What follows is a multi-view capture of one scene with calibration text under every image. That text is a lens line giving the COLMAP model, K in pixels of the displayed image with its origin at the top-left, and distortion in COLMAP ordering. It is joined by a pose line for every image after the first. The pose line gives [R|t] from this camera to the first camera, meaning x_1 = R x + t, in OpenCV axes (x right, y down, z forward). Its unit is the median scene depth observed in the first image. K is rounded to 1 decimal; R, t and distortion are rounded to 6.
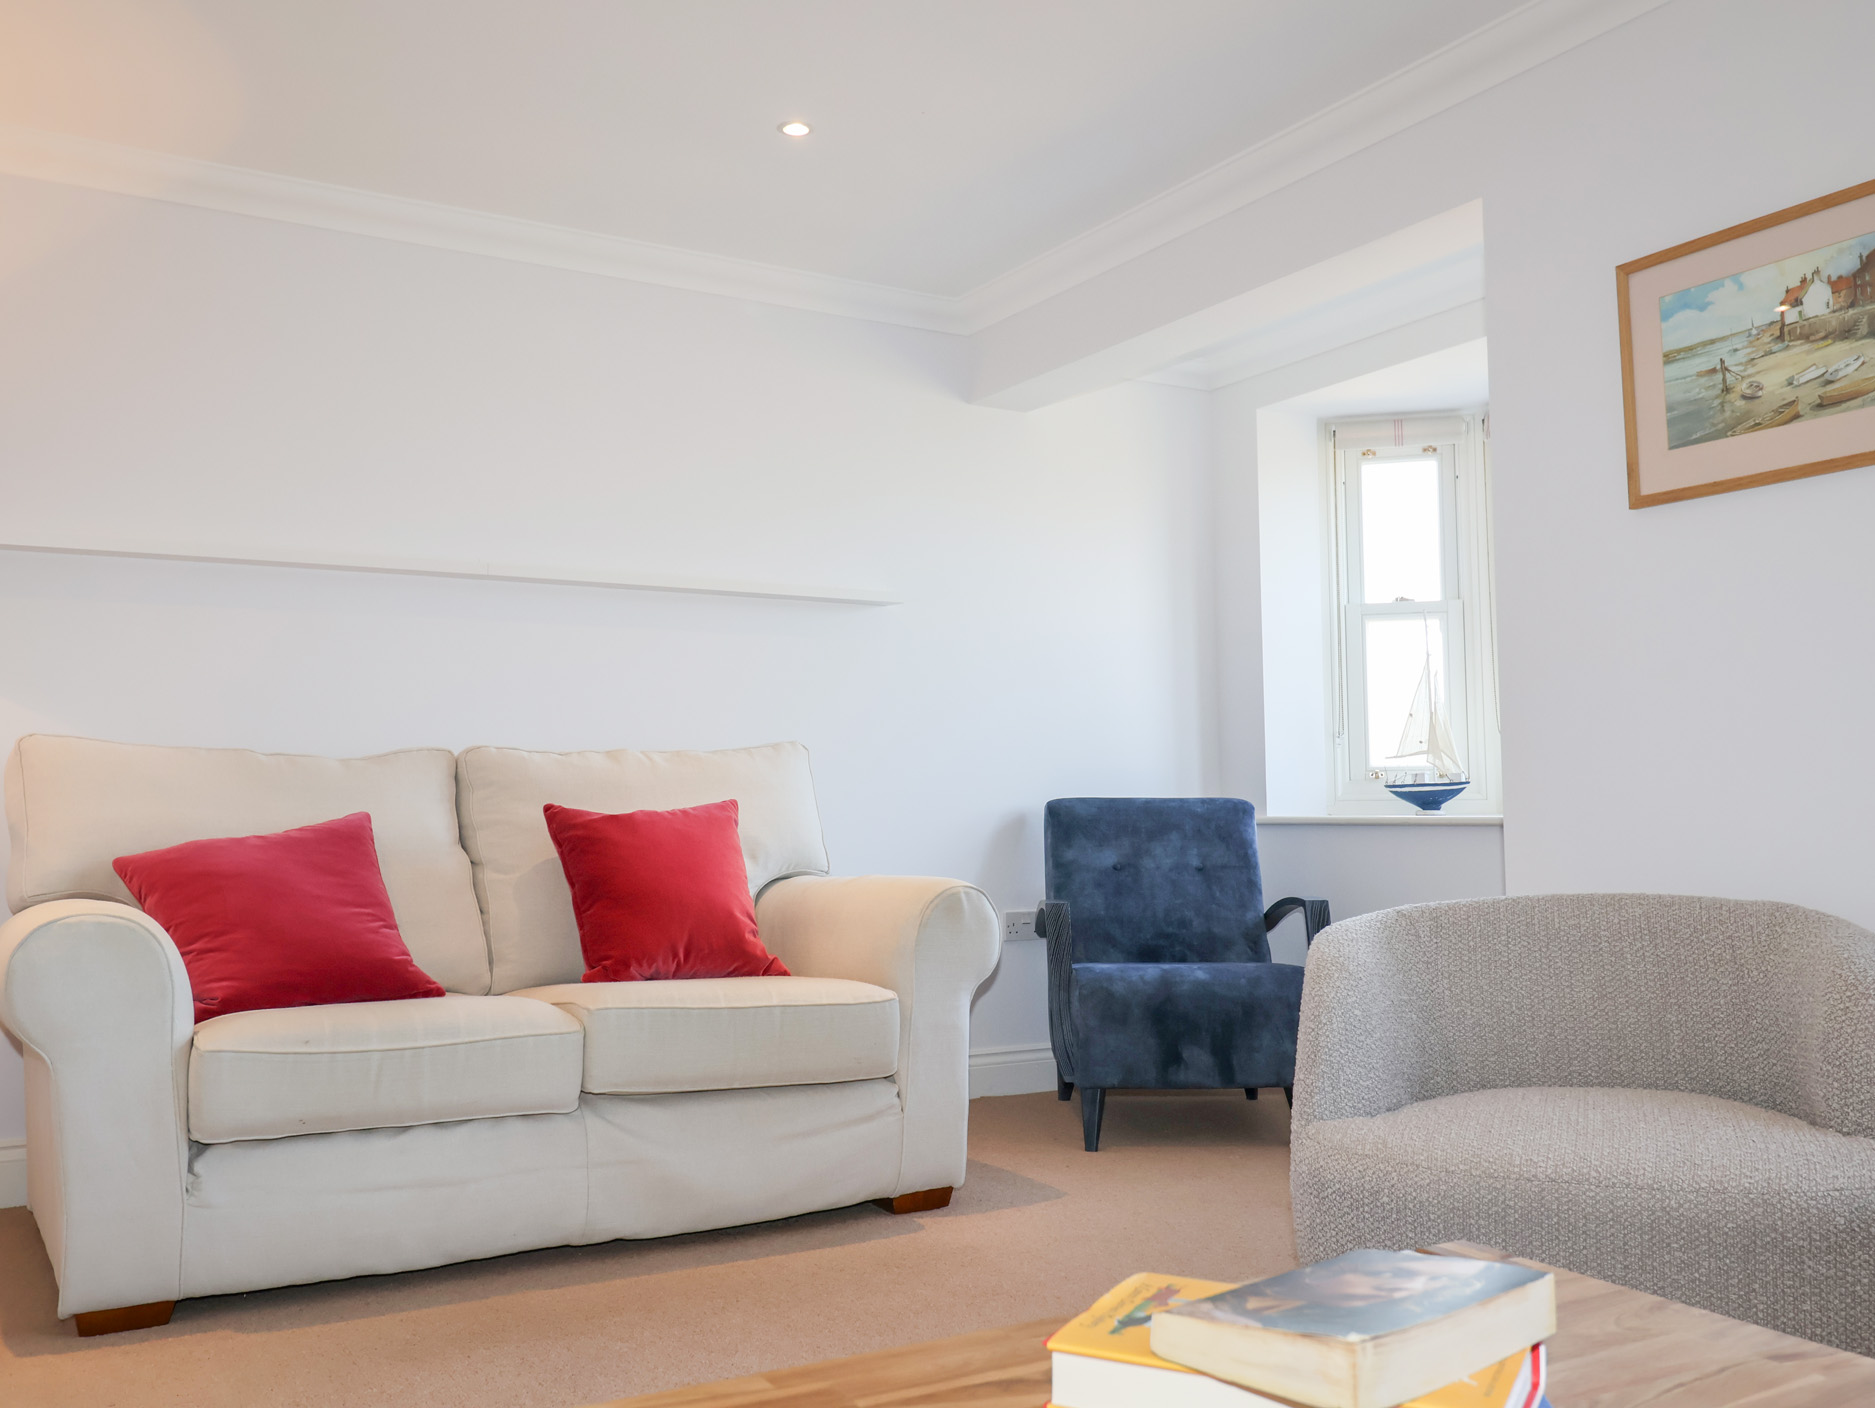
lens RADIAL K [[1639.7, 0, 937.5], [0, 1639.7, 704.0], [0, 0, 1]] dist [0.056386, -0.001700]
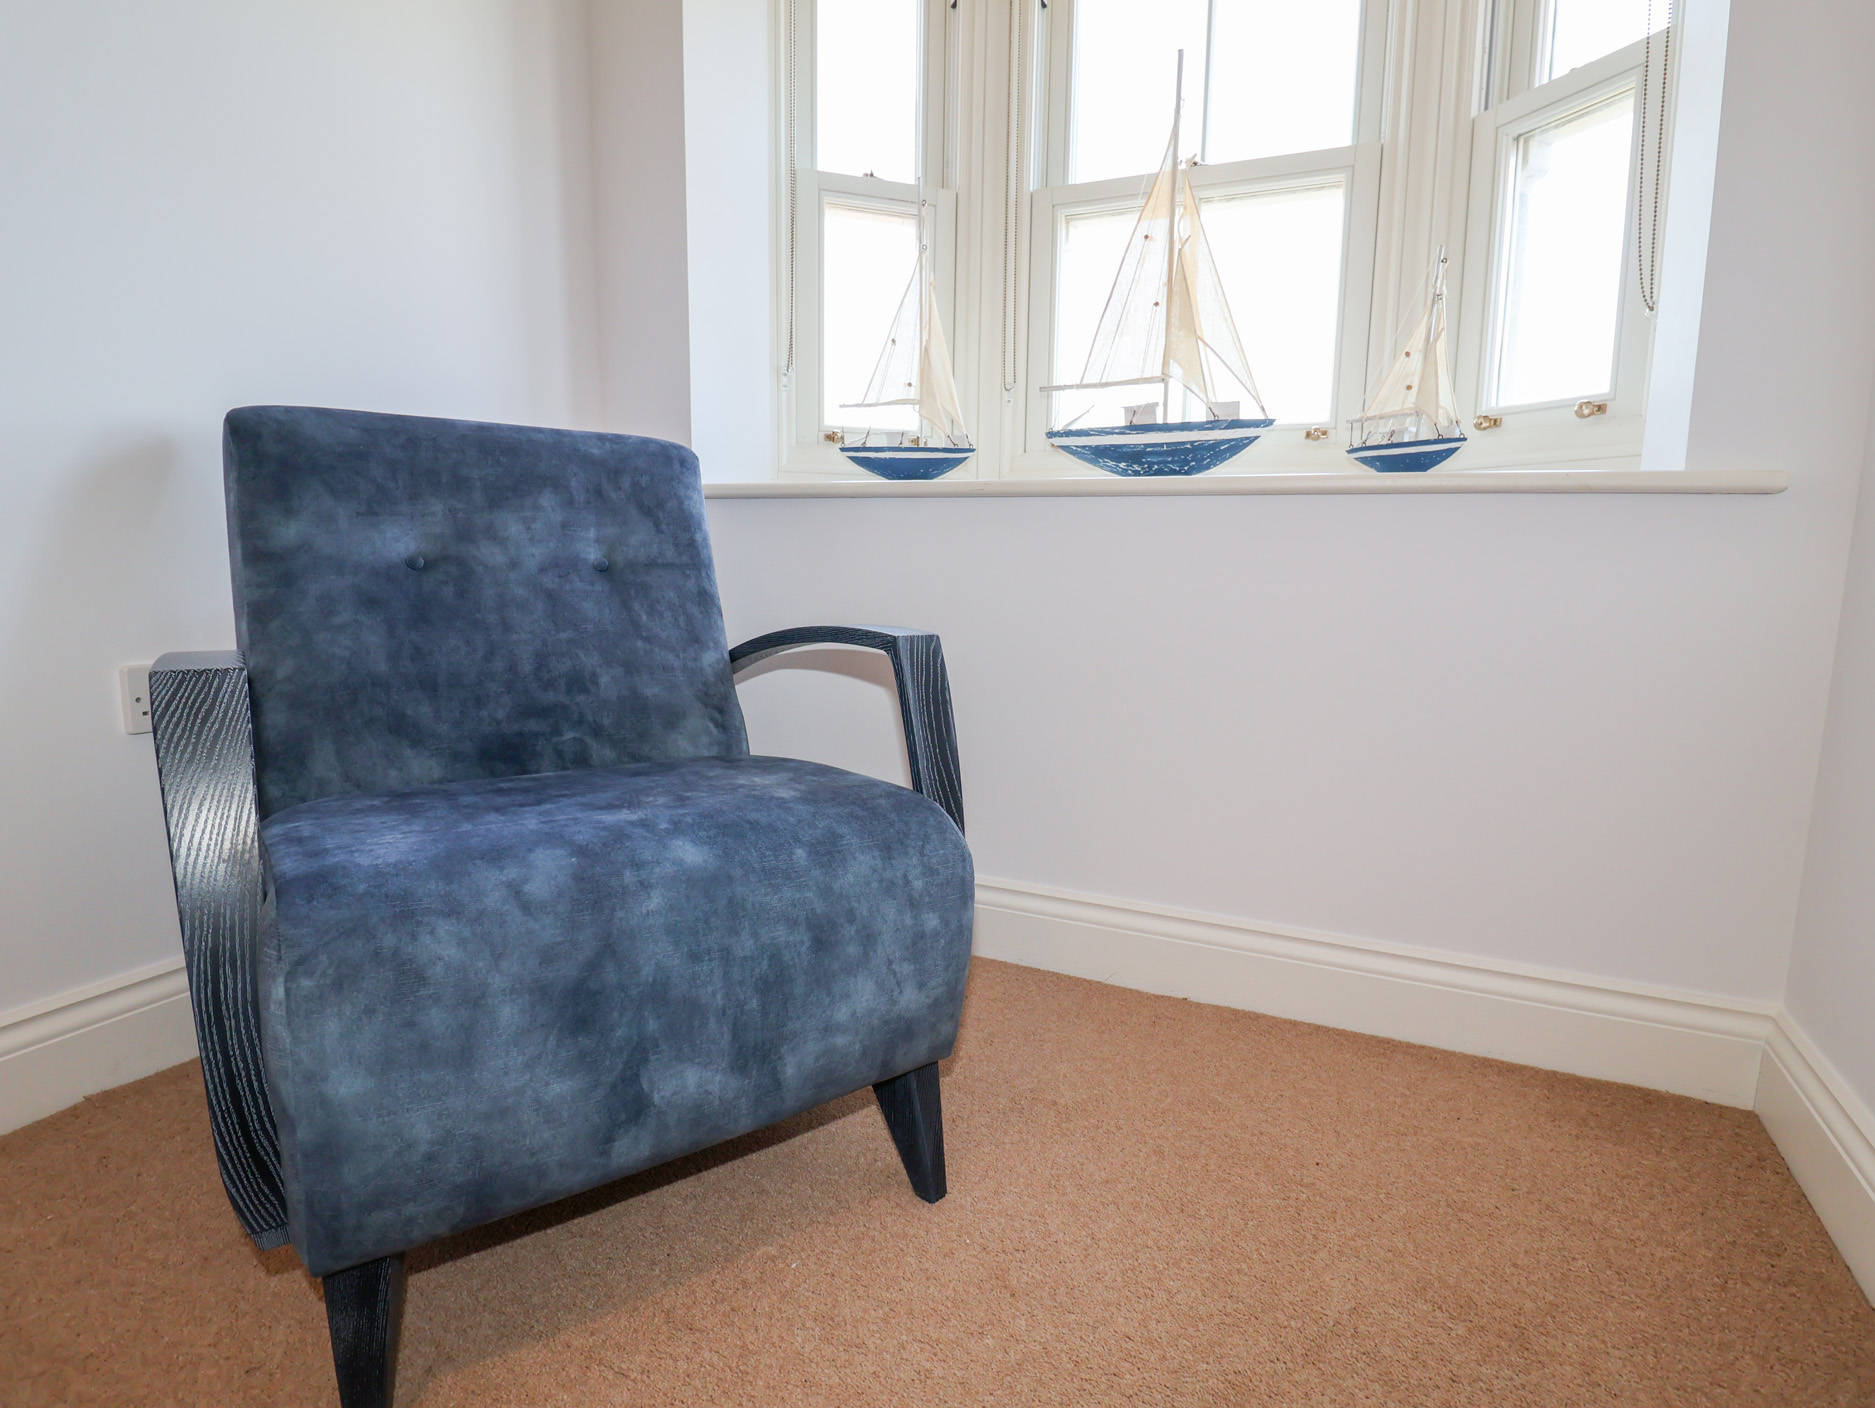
lens RADIAL K [[999.4, 0, 946.7], [0, 999.4, 690.2], [0, 0, 1]] dist [0.005430, -0.000088]
pose [[0.828286, -0.057453, 0.557352, 0.075314], [-0.057221, 0.980855, 0.186144, 0.074782], [-0.557375, -0.186073, 0.809141, 0.695361]]
